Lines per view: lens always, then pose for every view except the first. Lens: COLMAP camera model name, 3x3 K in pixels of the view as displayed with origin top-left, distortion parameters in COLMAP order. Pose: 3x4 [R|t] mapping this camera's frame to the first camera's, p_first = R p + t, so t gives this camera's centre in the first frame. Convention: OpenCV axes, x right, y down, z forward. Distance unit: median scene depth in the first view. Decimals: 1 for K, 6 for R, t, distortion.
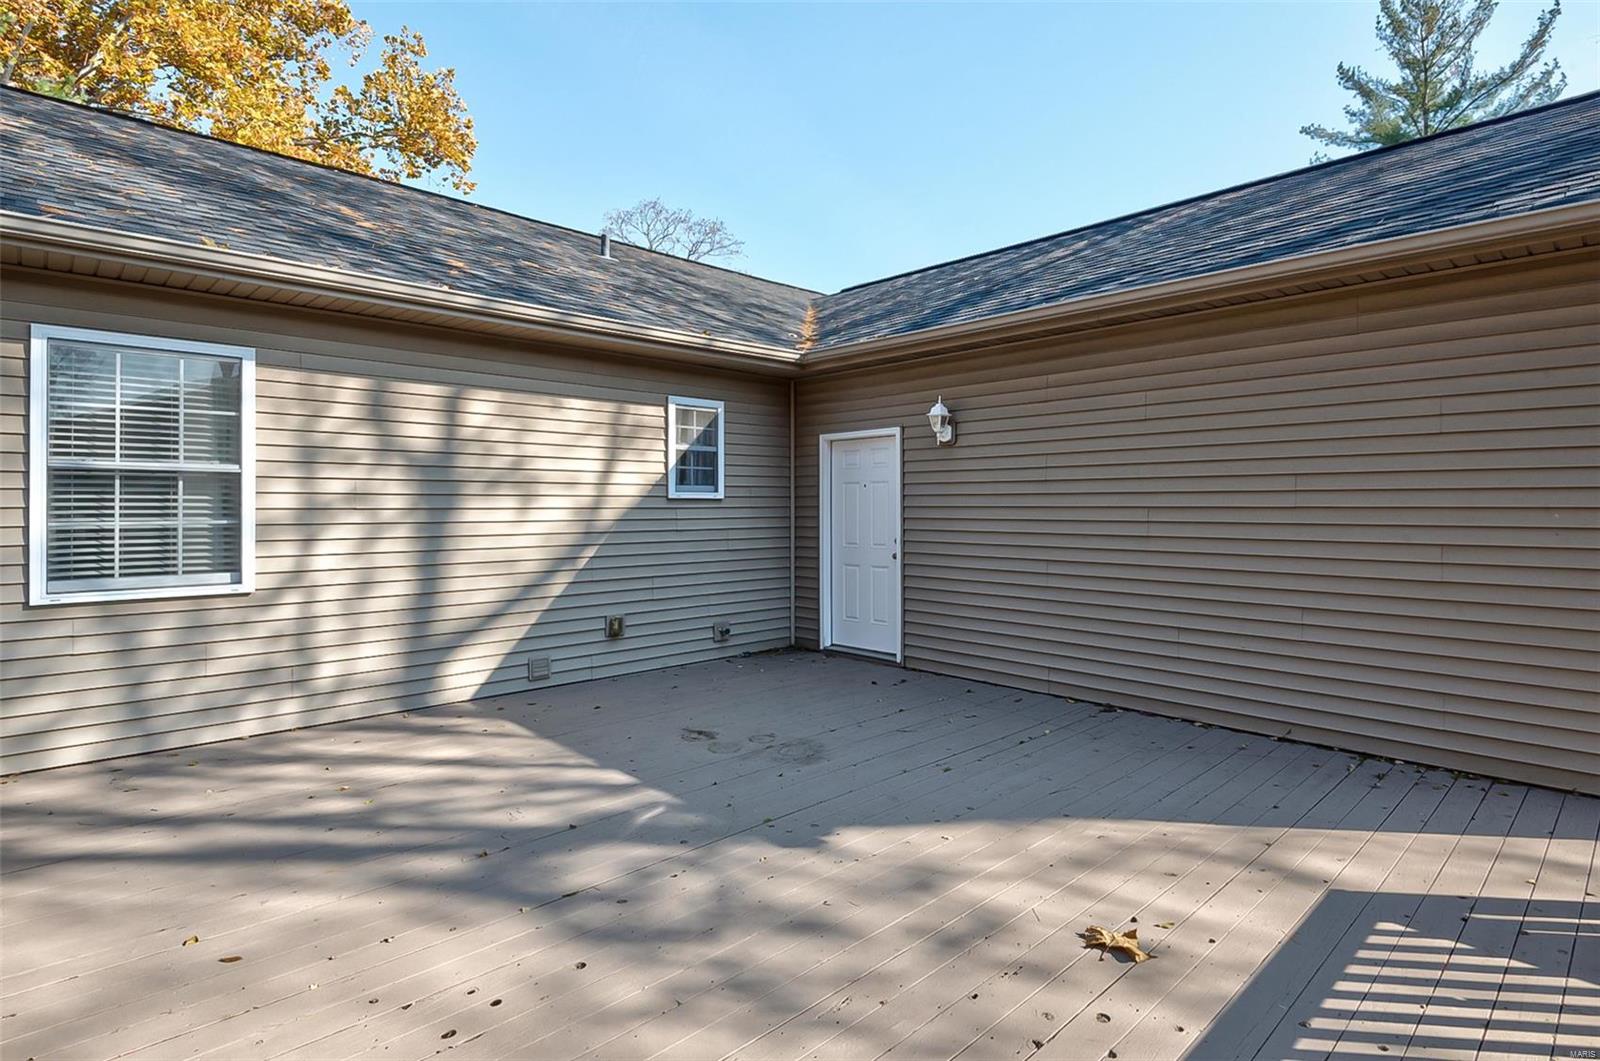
lens RADIAL K [[808.1, 0, 797.2], [0, 808.1, 505.1], [0, 0, 1]] dist [0.019940, 0.000005]
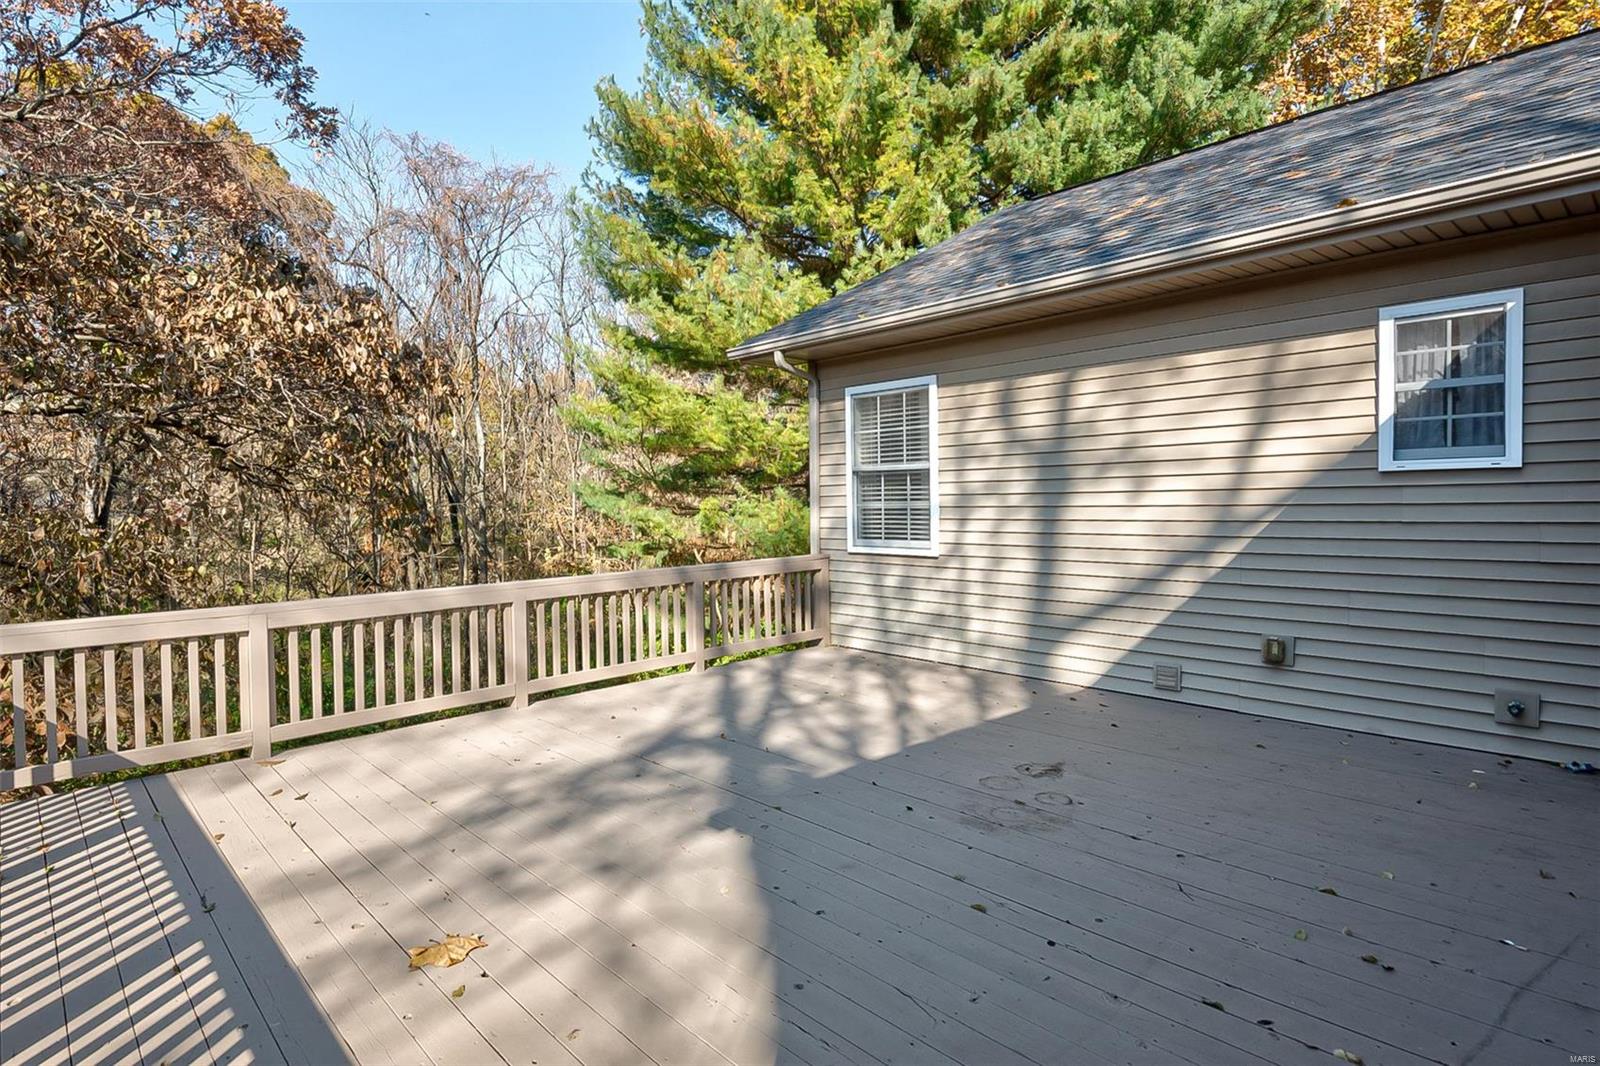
lens RADIAL K [[863.9, 0, 800.0], [0, 863.9, 533.0], [0, 0, 1]] dist [0.008180, 0.000208]
pose [[-0.017371, 0.037753, -0.999136, 0.739609], [0.015911, 0.999171, 0.037478, 0.009839], [0.999723, -0.015246, -0.017957, 0.772860]]
